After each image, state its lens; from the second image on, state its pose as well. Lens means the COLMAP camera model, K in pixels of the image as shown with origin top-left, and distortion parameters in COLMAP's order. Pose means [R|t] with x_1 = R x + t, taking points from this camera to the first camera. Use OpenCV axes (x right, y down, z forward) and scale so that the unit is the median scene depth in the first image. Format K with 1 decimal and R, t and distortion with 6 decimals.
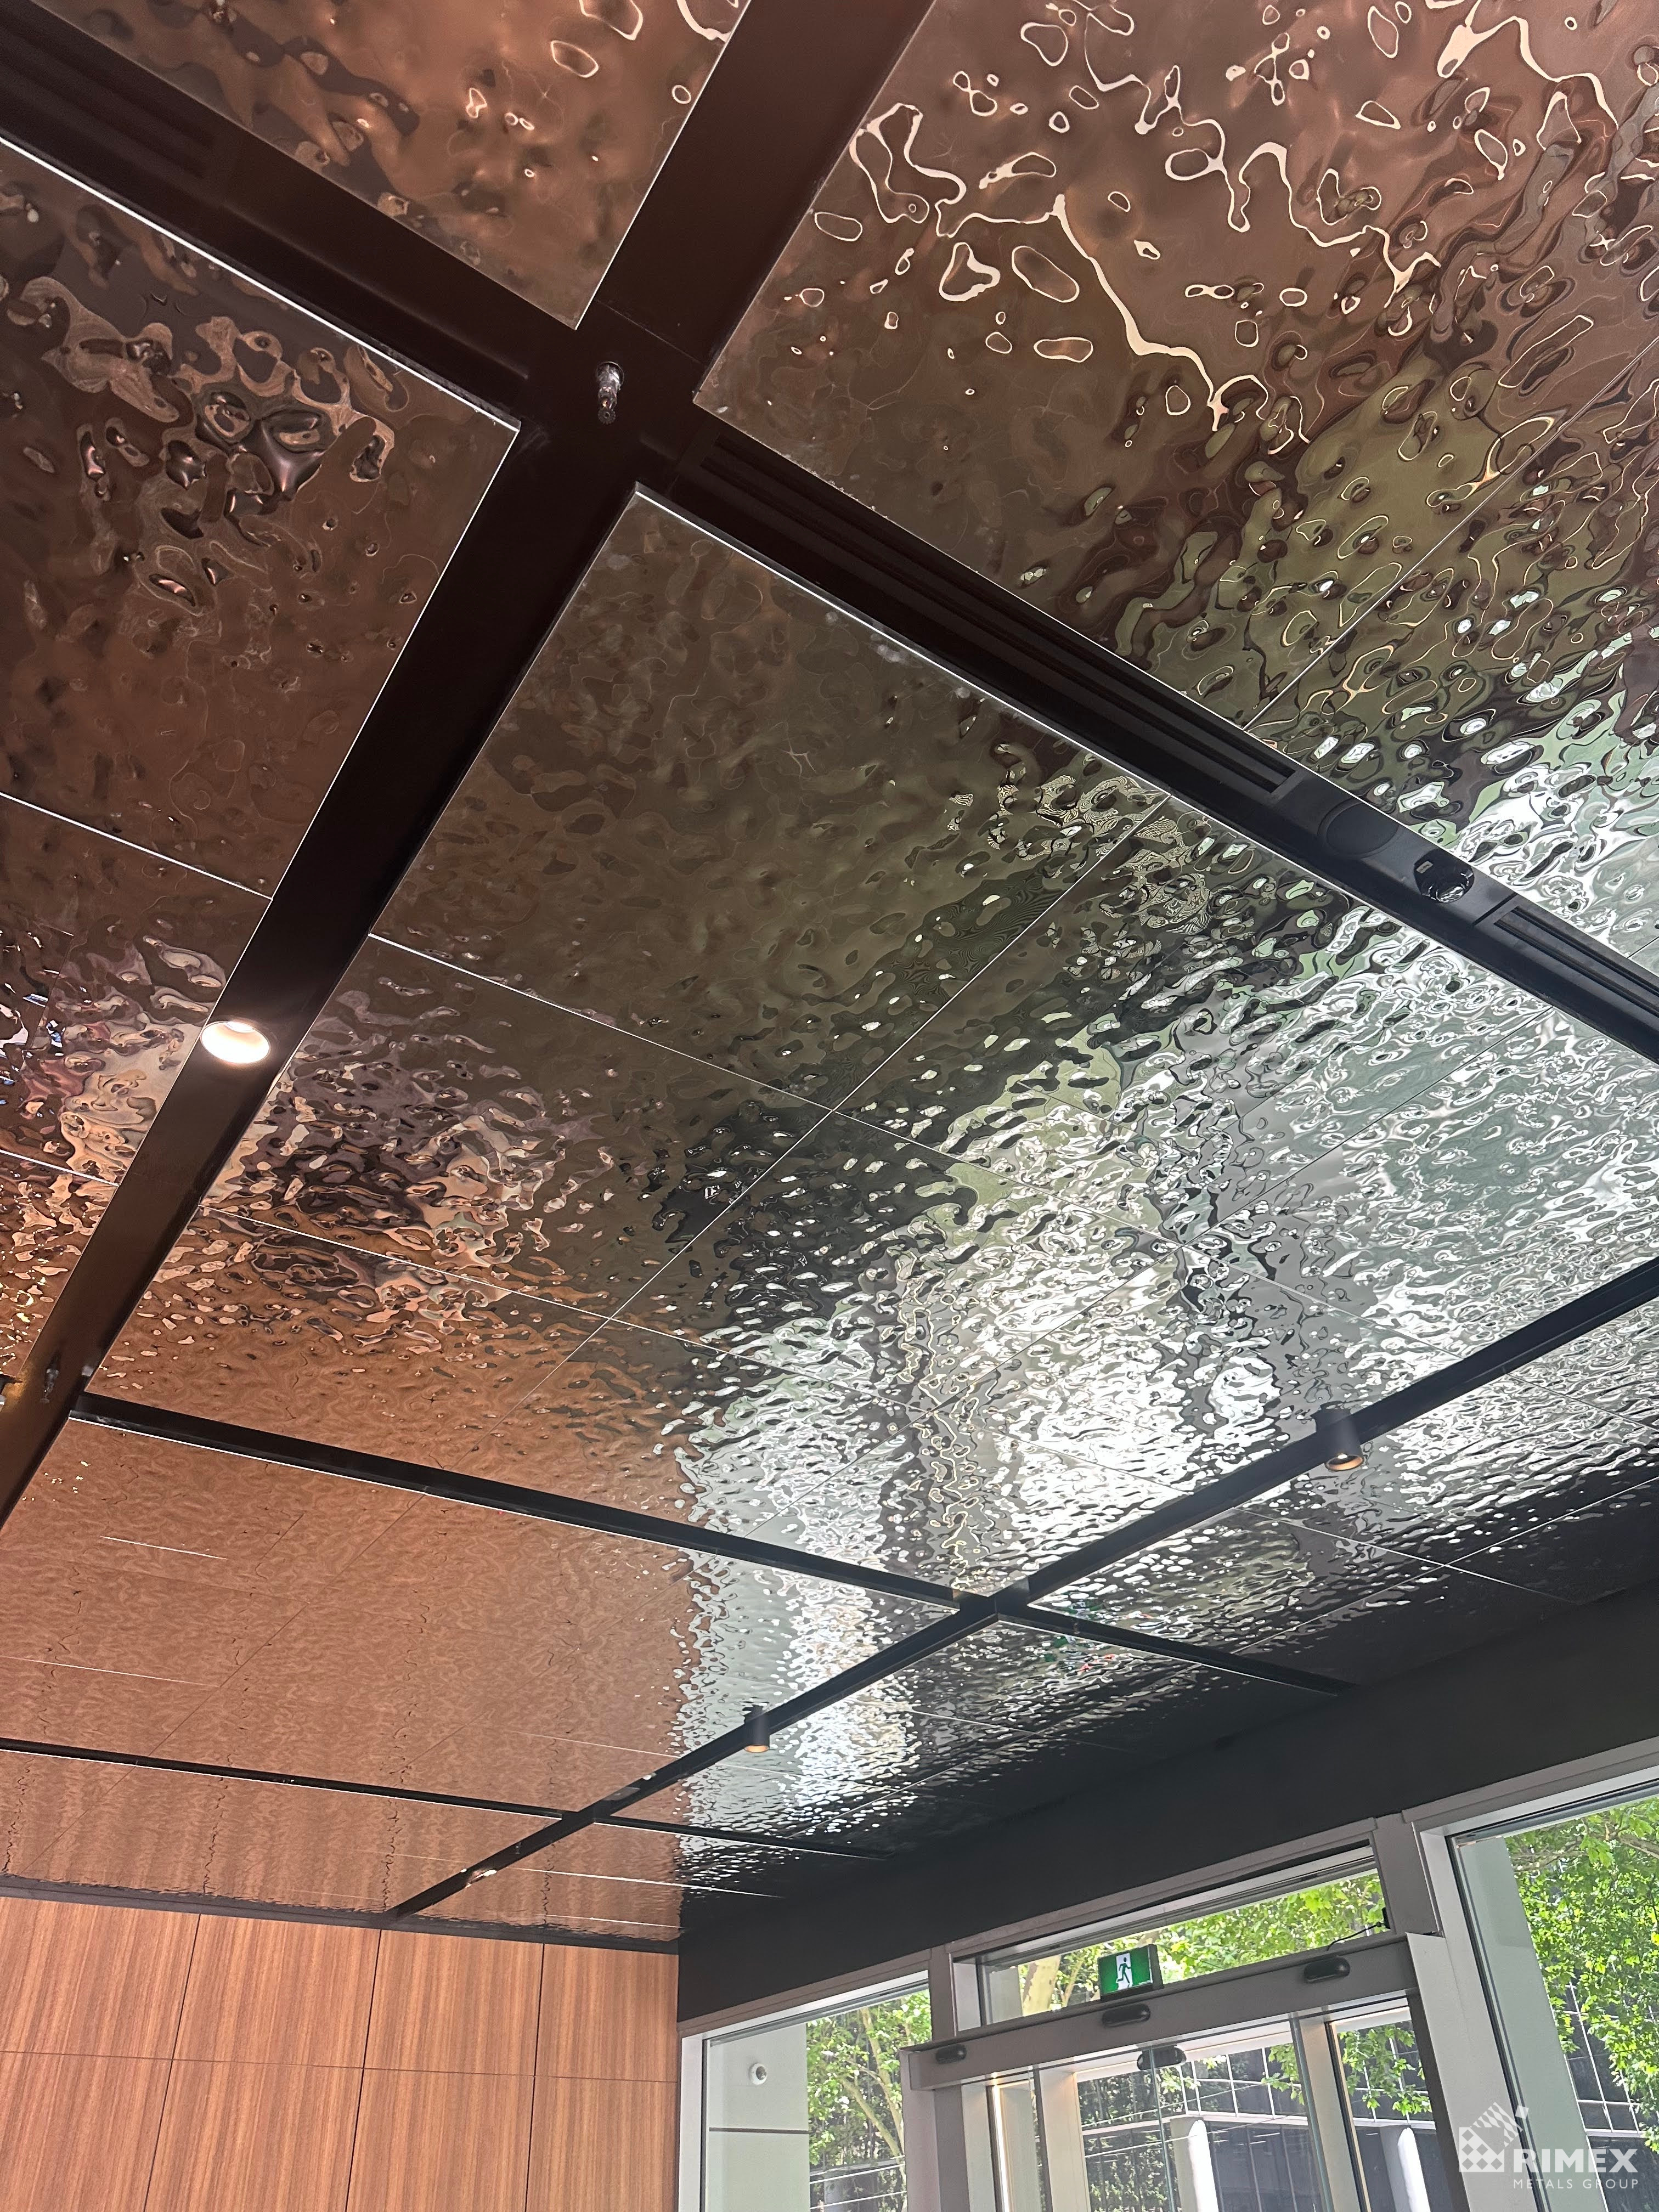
lens RADIAL K [[1601.6, 0, 834.4], [0, 1601.6, 1050.1], [0, 0, 1]] dist [0.029734, -0.057226]
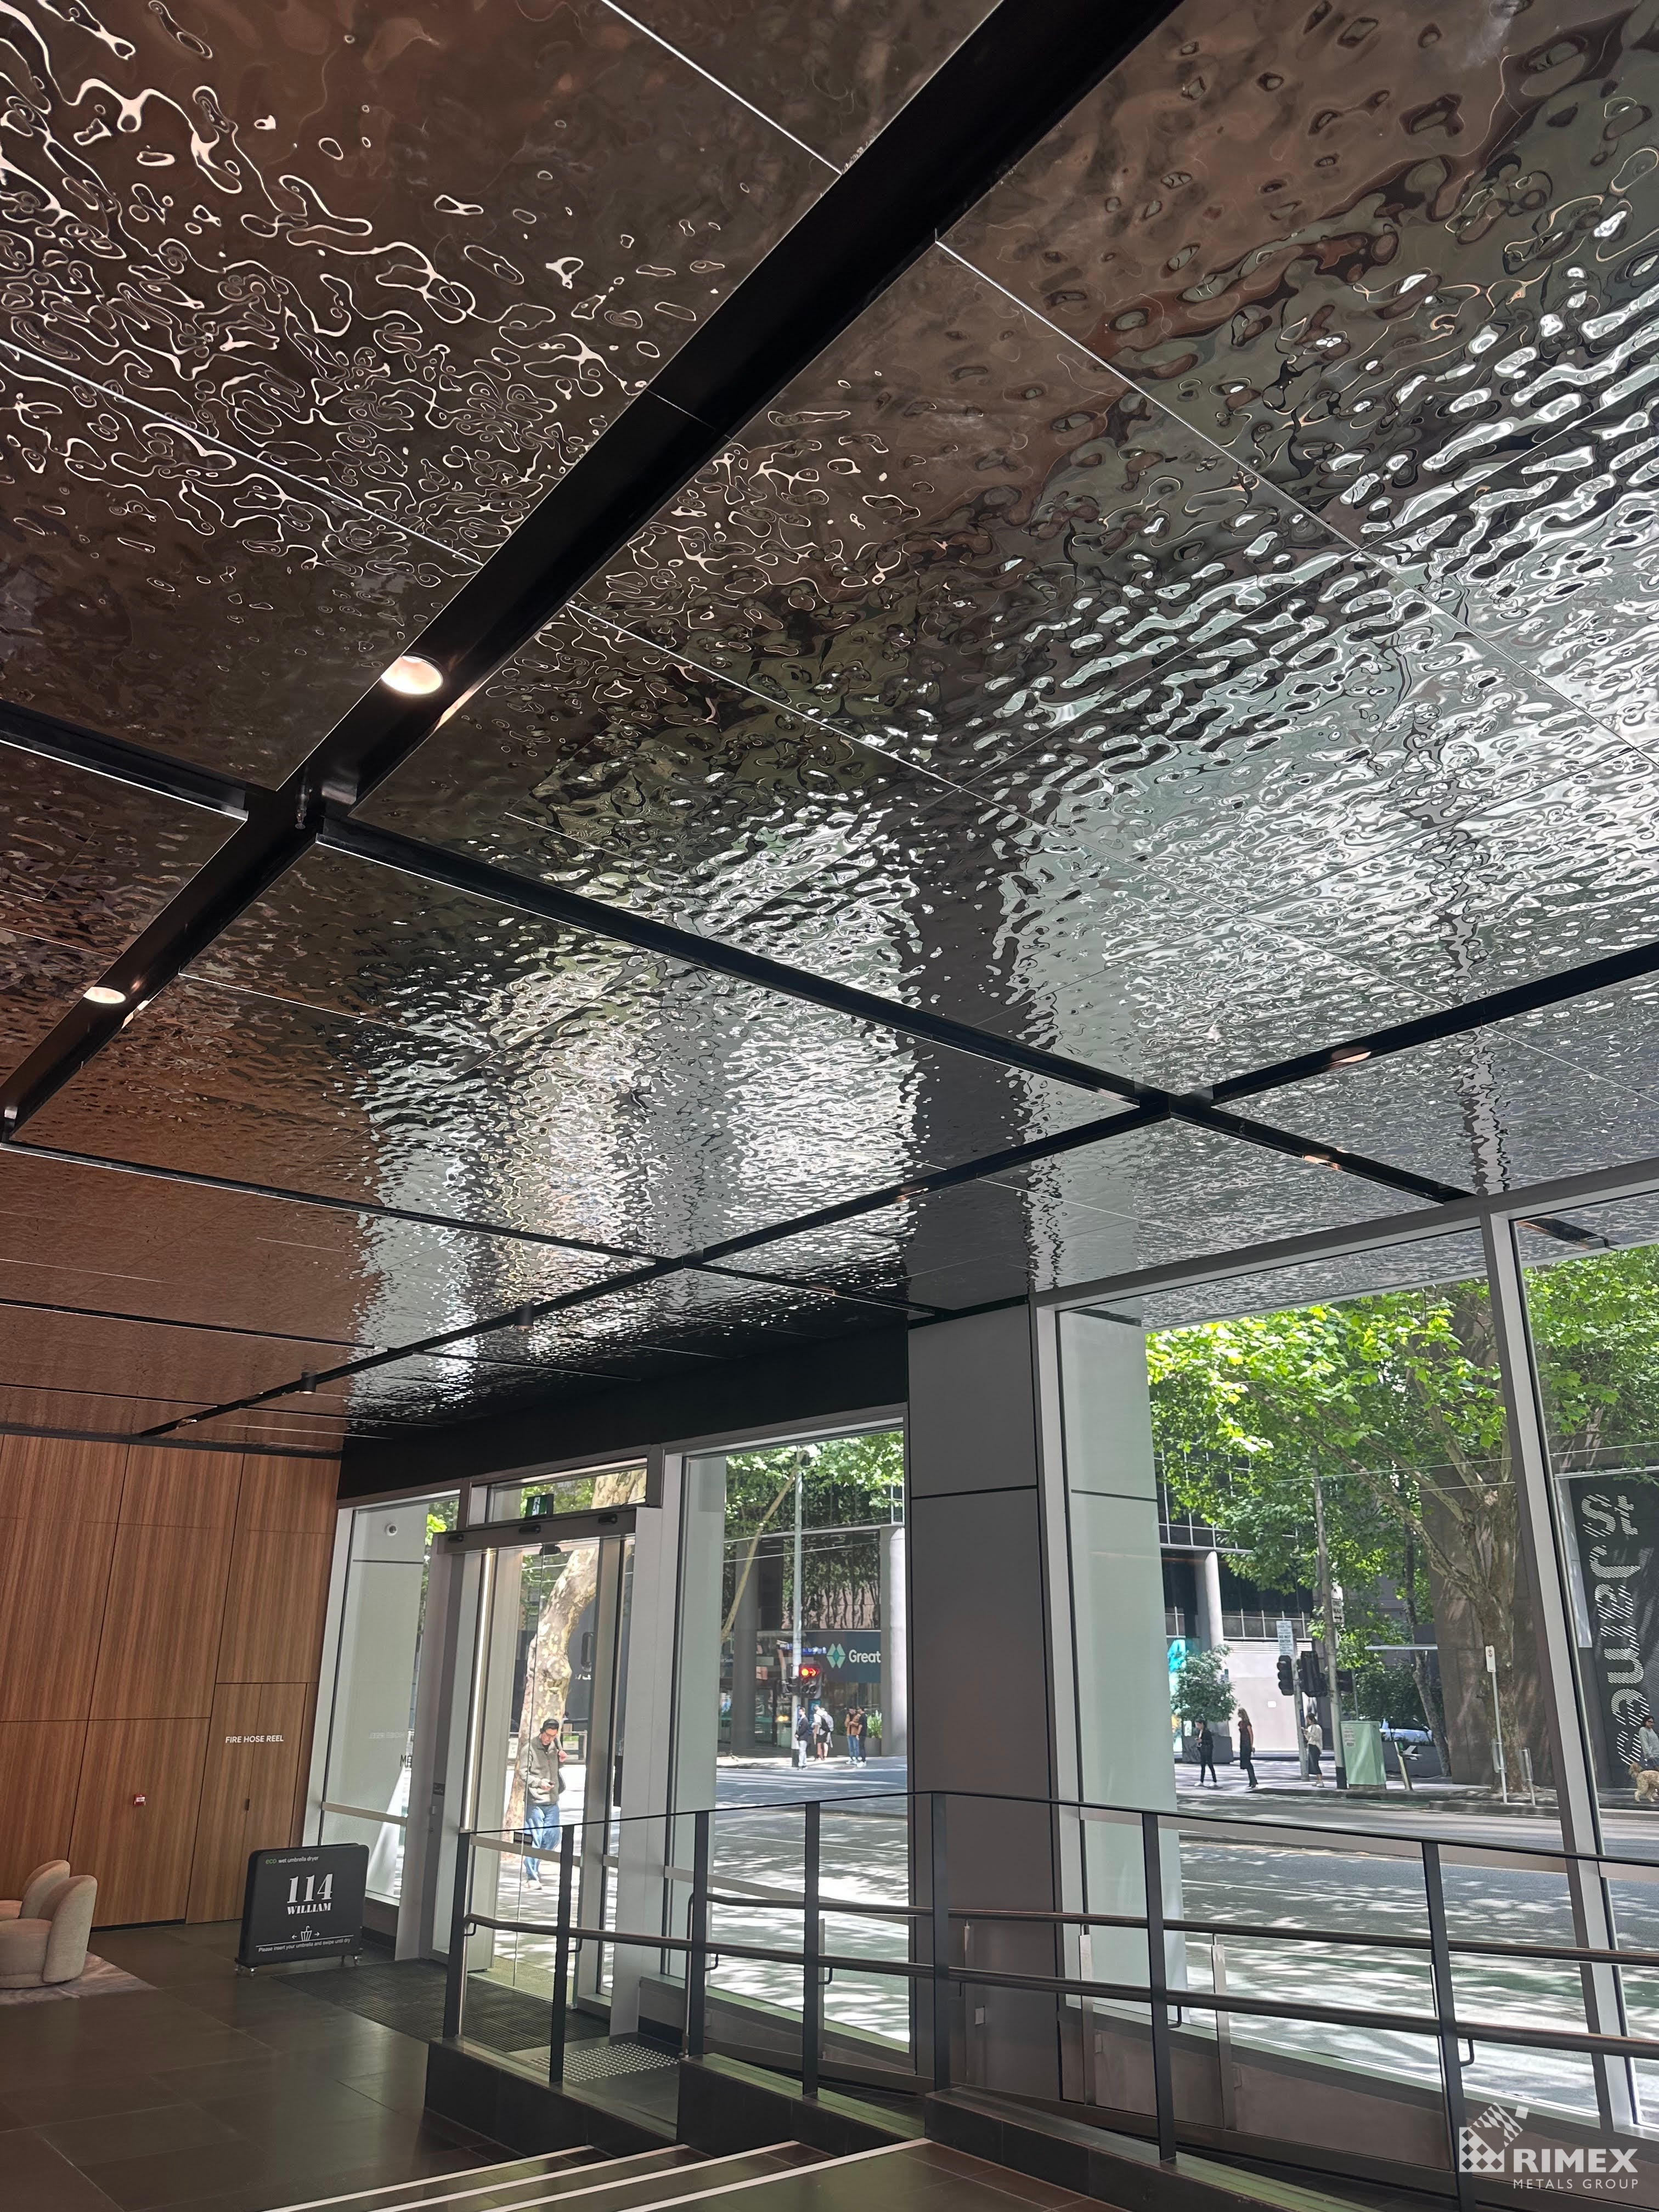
lens RADIAL K [[1595.8, 0, 858.5], [0, 1595.8, 1084.9], [0, 0, 1]] dist [0.020641, -0.034785]
pose [[0.994126, 0.066883, 0.085085, 0.275593], [-0.090672, 0.943950, 0.317392, -0.351922], [-0.059088, -0.323243, 0.944470, -0.411449]]
